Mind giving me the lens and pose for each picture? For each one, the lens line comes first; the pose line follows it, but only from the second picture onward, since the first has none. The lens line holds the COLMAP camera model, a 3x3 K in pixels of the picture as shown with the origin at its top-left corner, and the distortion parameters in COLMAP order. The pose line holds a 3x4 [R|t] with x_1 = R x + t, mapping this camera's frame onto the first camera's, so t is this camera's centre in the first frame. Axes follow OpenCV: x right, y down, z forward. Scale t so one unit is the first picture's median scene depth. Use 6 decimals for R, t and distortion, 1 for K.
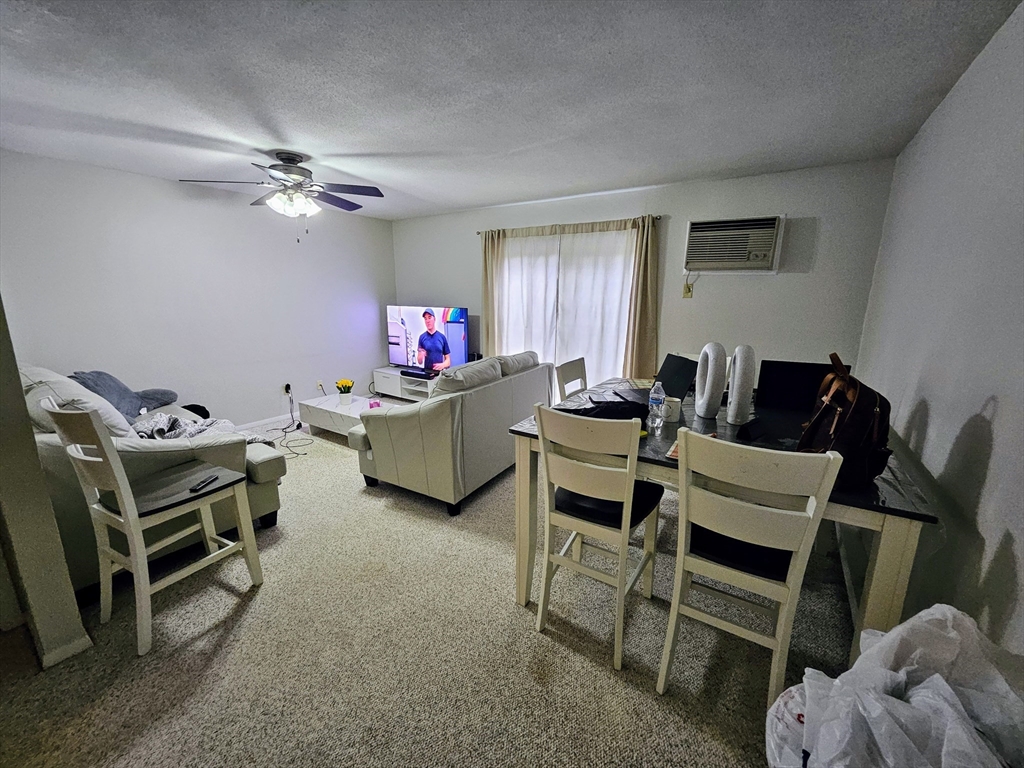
lens RADIAL K [[399.4, 0, 511.9], [0, 399.4, 377.8], [0, 0, 1]] dist [0.021022, 0.000105]
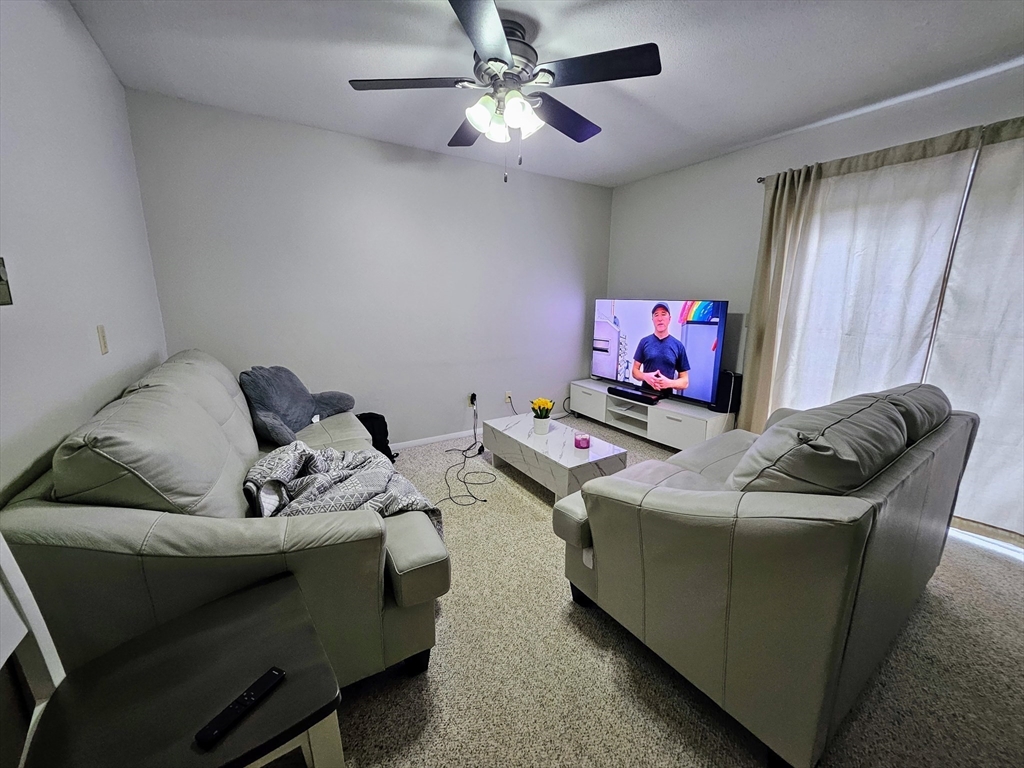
lens RADIAL K [[399.4, 0, 511.9], [0, 399.4, 377.8], [0, 0, 1]] dist [0.021022, 0.000105]
pose [[0.907441, 0.084546, -0.411586, -0.155284], [-0.089405, 0.995967, 0.007471, -0.027564], [0.410558, 0.030019, 0.911340, 0.289782]]
